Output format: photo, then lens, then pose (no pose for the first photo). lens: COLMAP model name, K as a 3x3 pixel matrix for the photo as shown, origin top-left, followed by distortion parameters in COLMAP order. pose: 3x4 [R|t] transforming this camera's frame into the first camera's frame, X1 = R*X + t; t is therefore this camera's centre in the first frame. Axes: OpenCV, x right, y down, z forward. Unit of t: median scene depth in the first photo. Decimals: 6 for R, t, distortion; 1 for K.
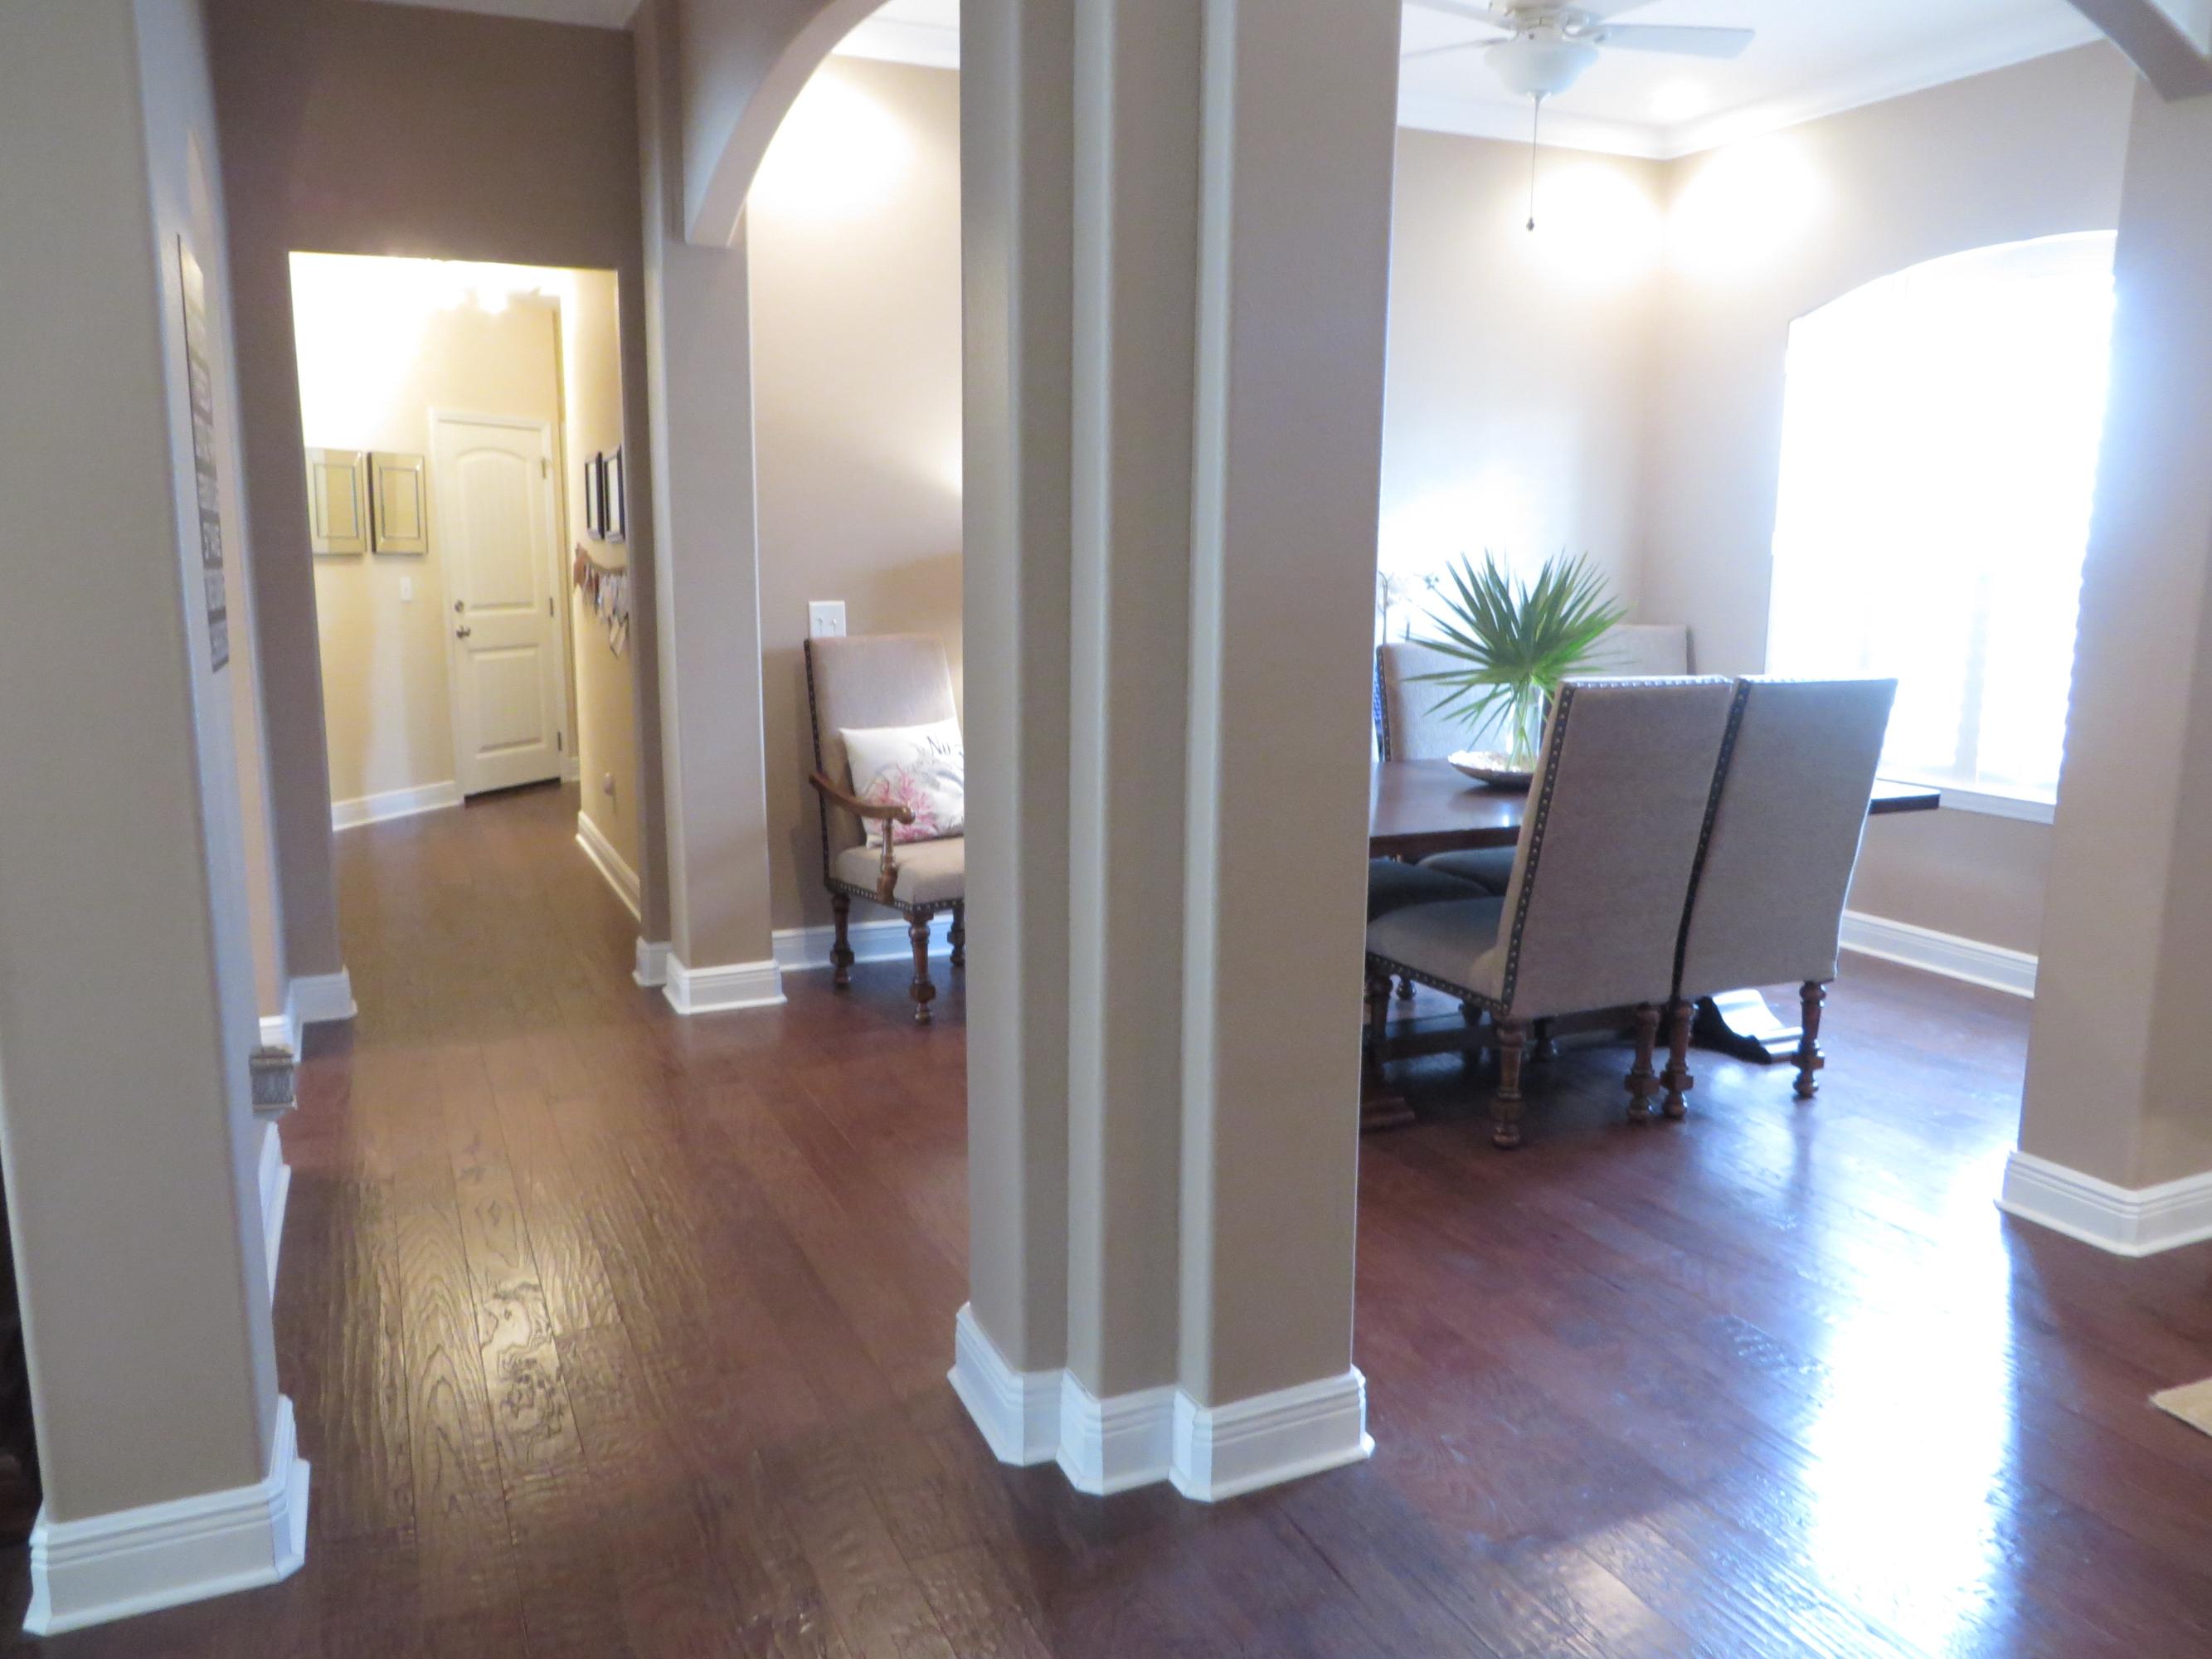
lens RADIAL K [[1624.7, 0, 1112.0], [0, 1624.7, 825.4], [0, 0, 1]] dist [-0.020812, 0.000753]
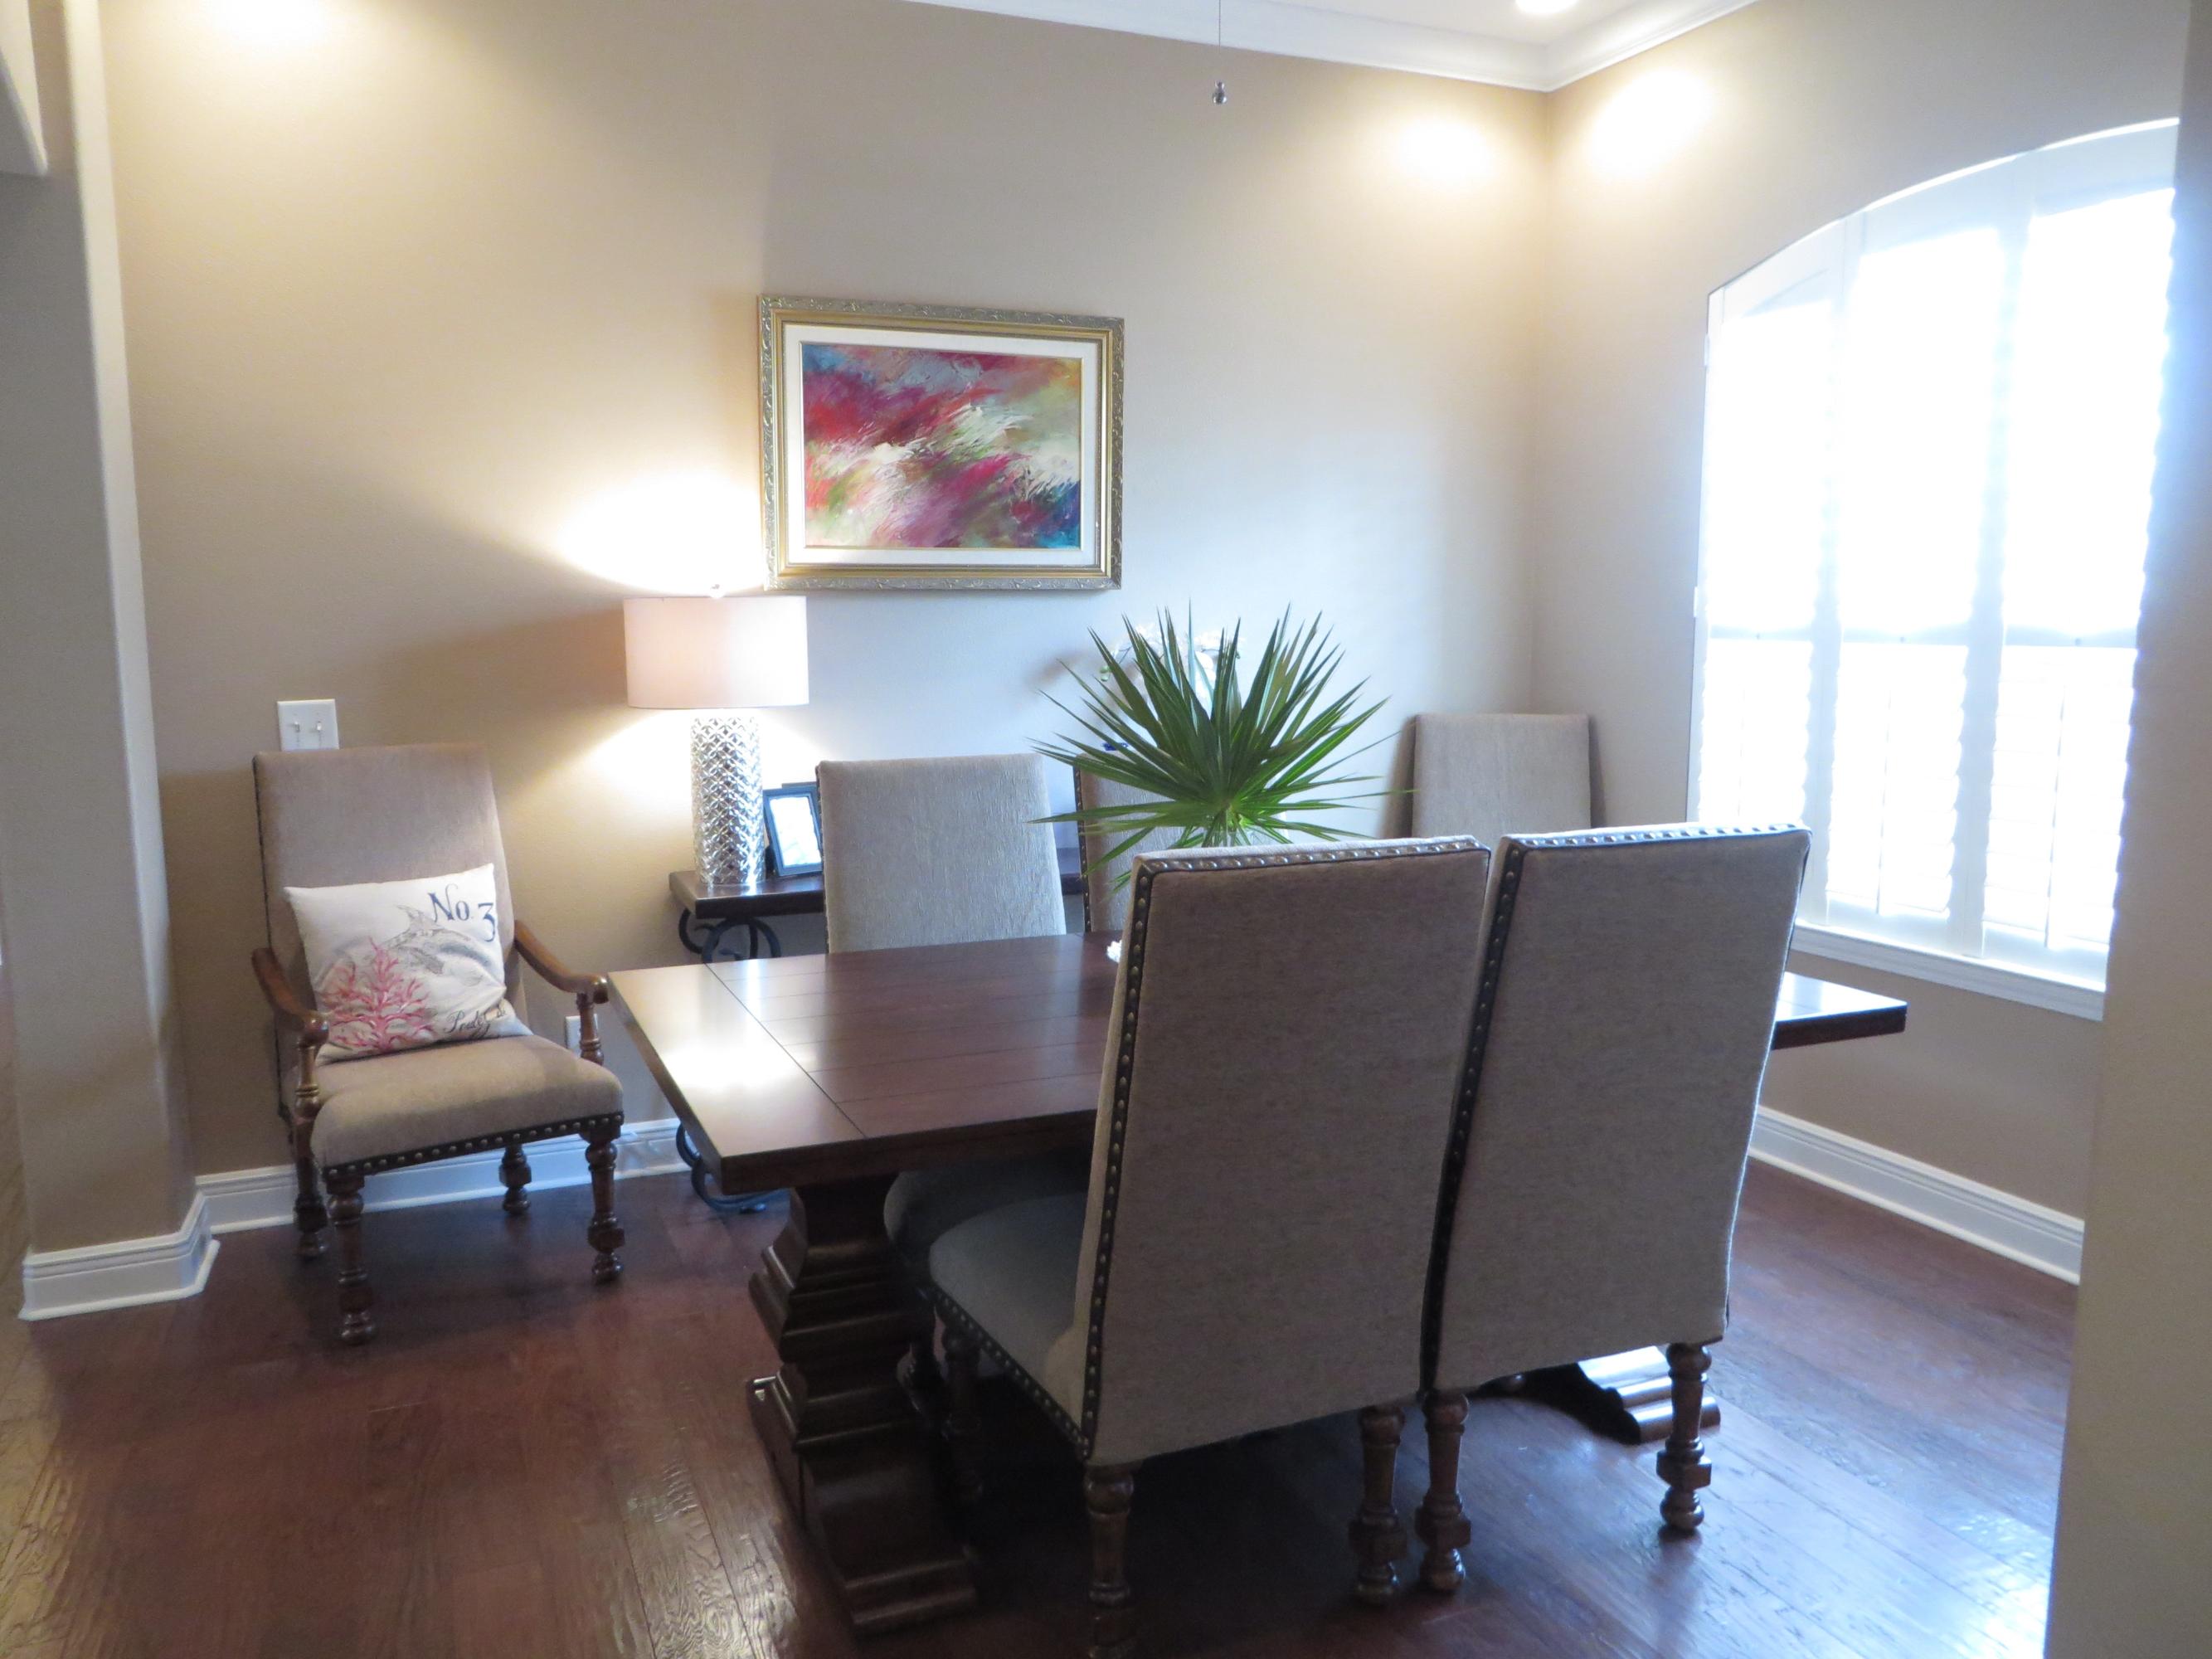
lens RADIAL K [[1656.4, 0, 1091.7], [0, 1656.4, 842.5], [0, 0, 1]] dist [-0.000423, 0.005140]
pose [[0.999759, -0.008582, -0.020202, 0.206907], [0.007836, 0.999294, -0.036747, -0.055990], [0.020504, 0.036580, 0.999120, 0.348979]]
